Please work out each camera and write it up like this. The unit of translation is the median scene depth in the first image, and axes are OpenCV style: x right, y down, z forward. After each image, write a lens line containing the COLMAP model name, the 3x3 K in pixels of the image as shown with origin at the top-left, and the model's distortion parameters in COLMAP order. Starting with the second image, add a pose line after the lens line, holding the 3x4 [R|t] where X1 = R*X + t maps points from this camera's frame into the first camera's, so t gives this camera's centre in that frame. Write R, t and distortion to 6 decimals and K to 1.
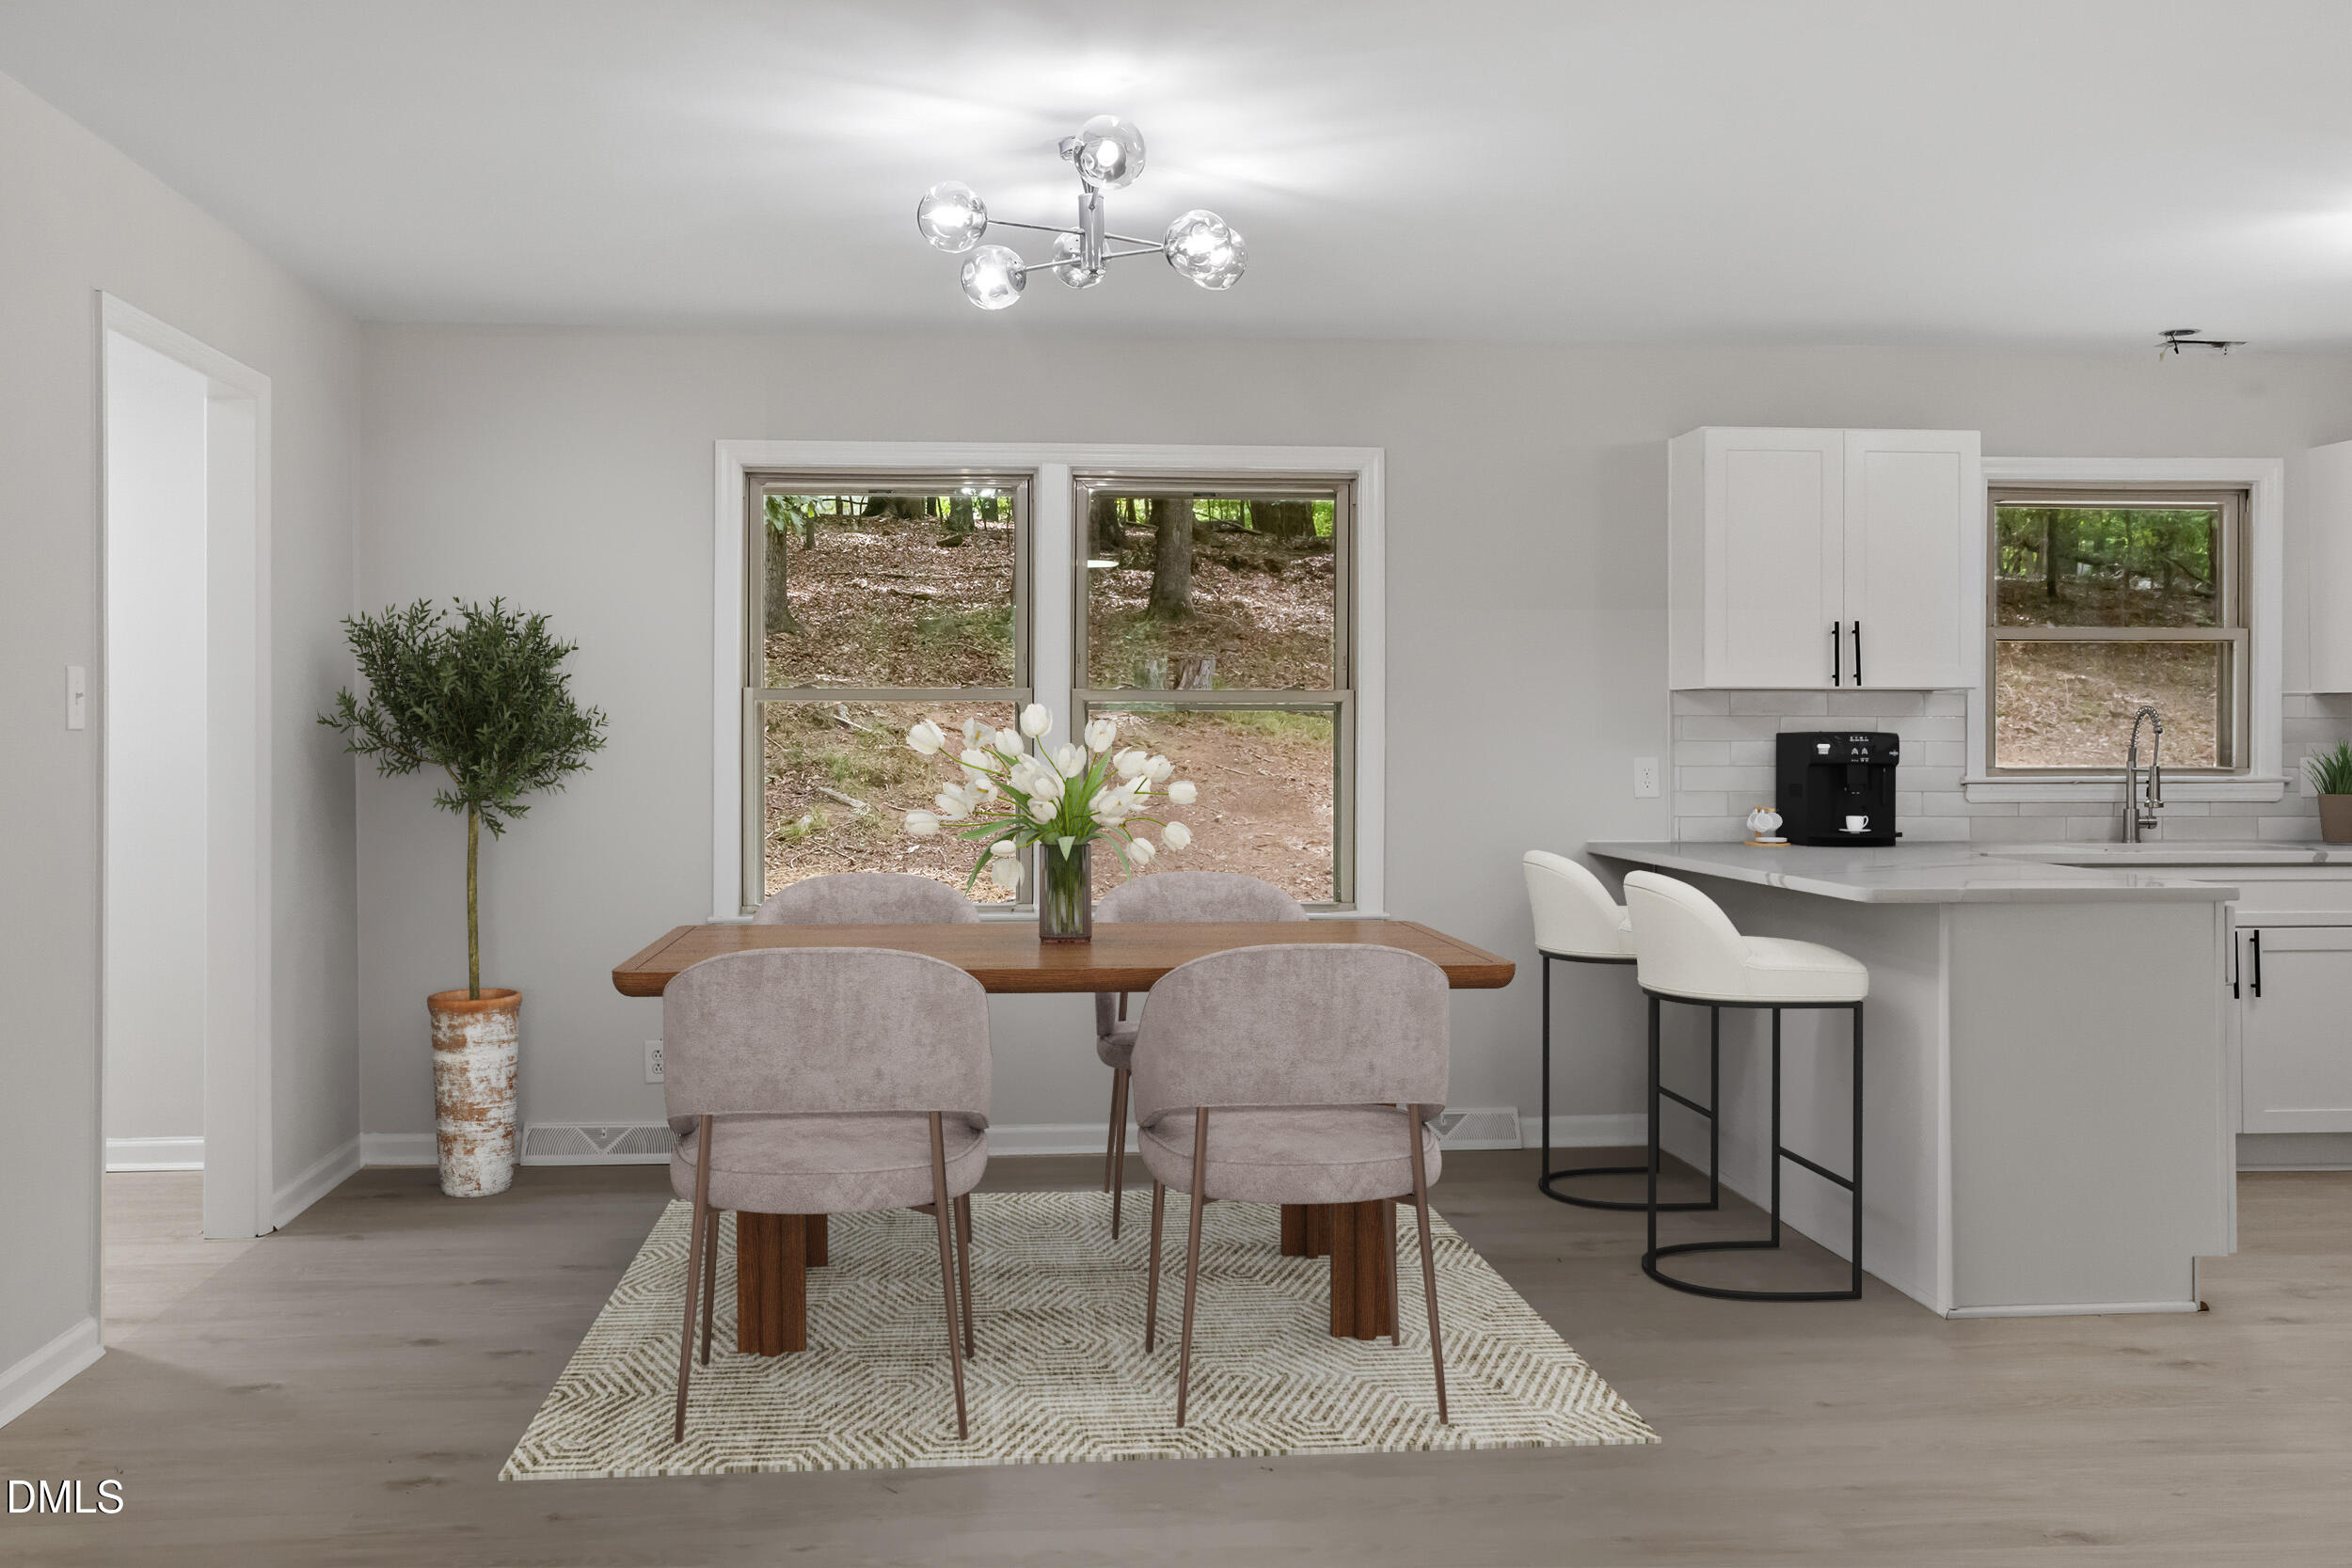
lens RADIAL K [[2336.0, 0, 1176.0], [0, 2336.0, 784.0], [0, 0, 1]] dist [0.016824, 0.007602]
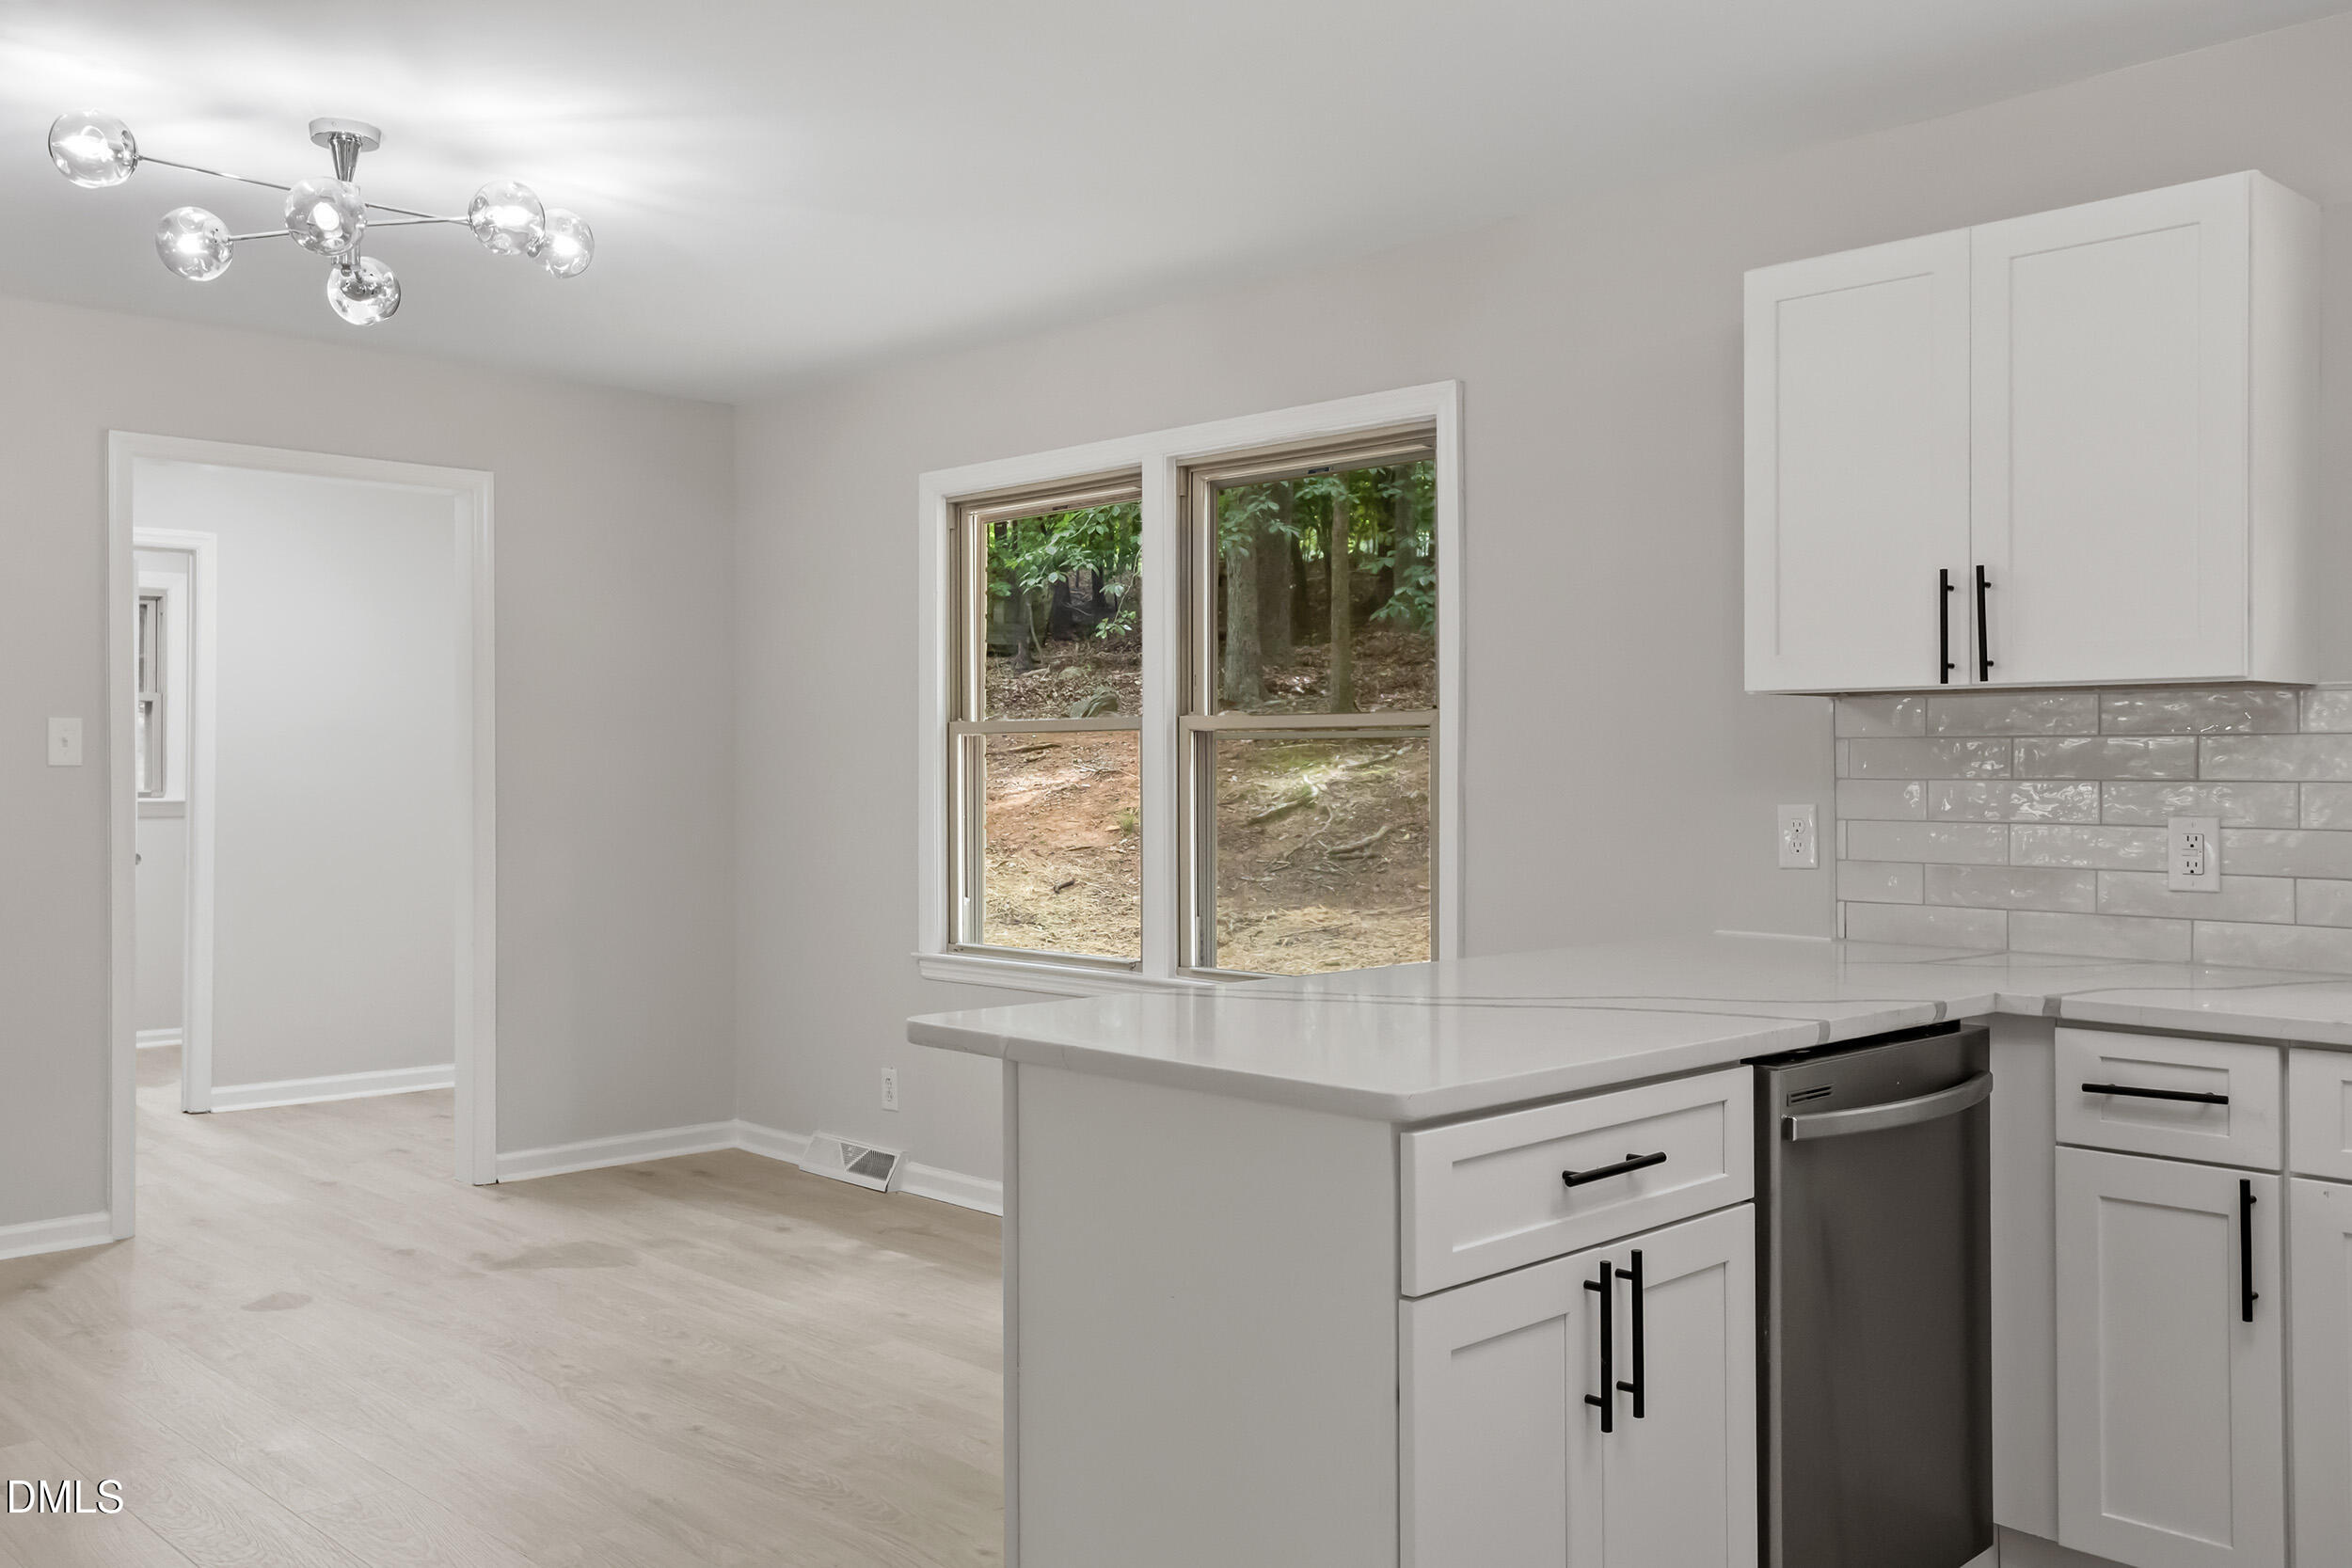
lens RADIAL K [[1969.3, 0, 1176.5], [0, 1969.3, 754.7], [0, 0, 1]] dist [-0.008632, -0.002850]
pose [[0.630160, -0.004977, -0.776449, 0.529948], [-0.009674, 0.999852, -0.014260, -0.016167], [0.776405, 0.016497, 0.630018, 0.556173]]
